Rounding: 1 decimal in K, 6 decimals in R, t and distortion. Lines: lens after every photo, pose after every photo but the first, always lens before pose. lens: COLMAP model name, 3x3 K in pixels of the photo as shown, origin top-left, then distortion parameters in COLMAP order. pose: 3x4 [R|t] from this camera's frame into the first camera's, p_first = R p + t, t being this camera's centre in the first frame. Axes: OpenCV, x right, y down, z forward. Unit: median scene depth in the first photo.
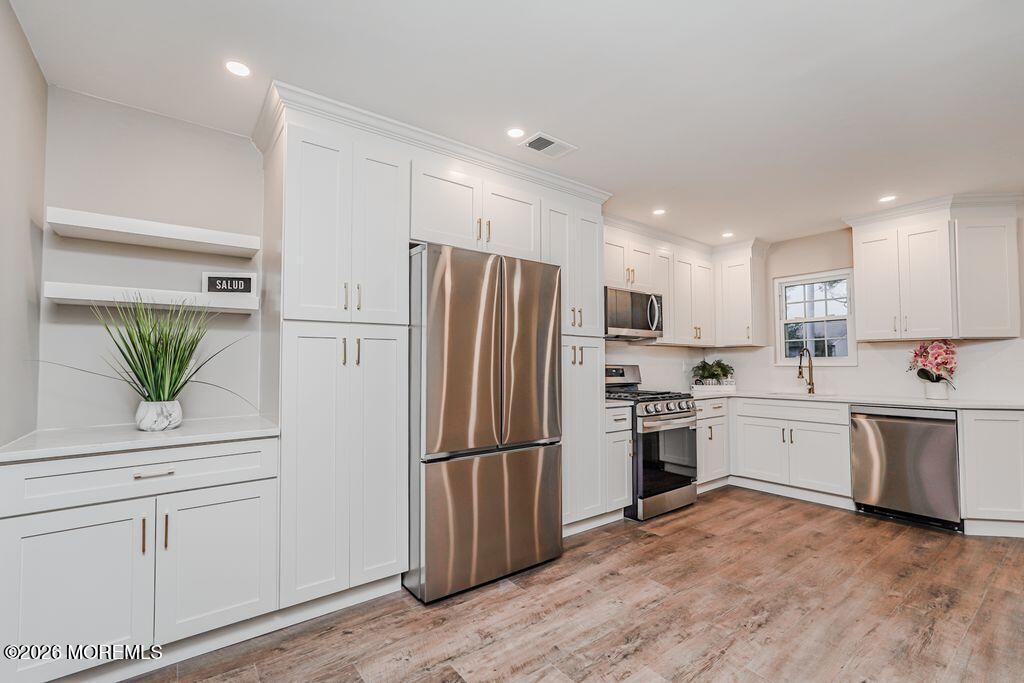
lens RADIAL K [[451.2, 0, 510.4], [0, 451.2, 348.4], [0, 0, 1]] dist [-0.010497, 0.007329]
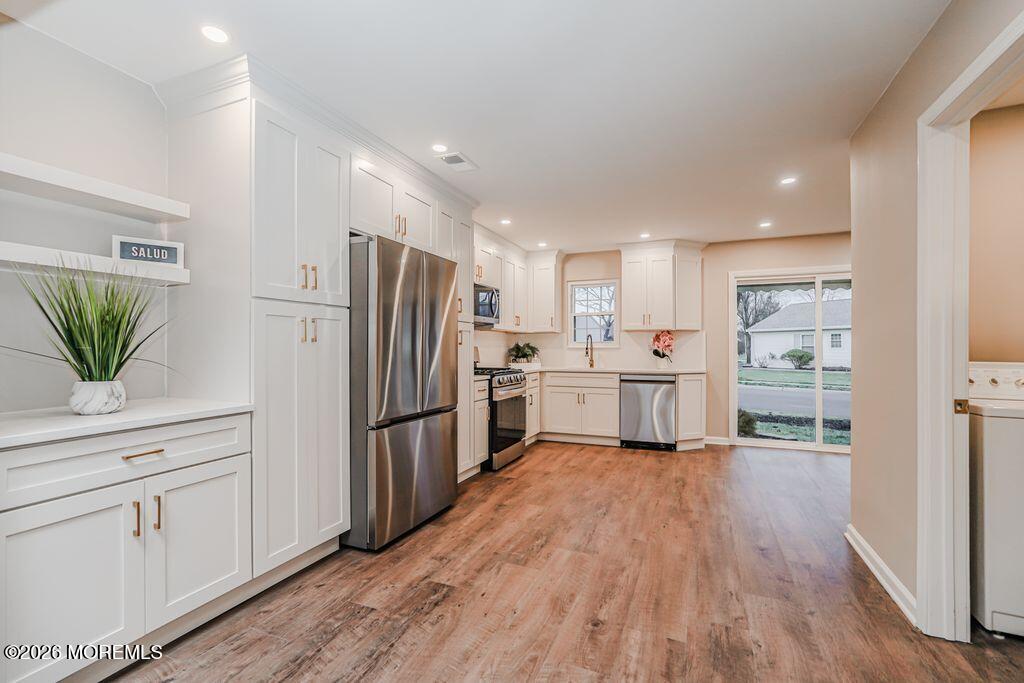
lens RADIAL K [[451.2, 0, 510.4], [0, 451.2, 348.4], [0, 0, 1]] dist [-0.010497, 0.007329]
pose [[0.869701, 0.002258, 0.493574, -0.375863], [-0.019714, 0.999351, 0.030165, 0.006802], [-0.493185, -0.035965, 0.869180, -0.124565]]
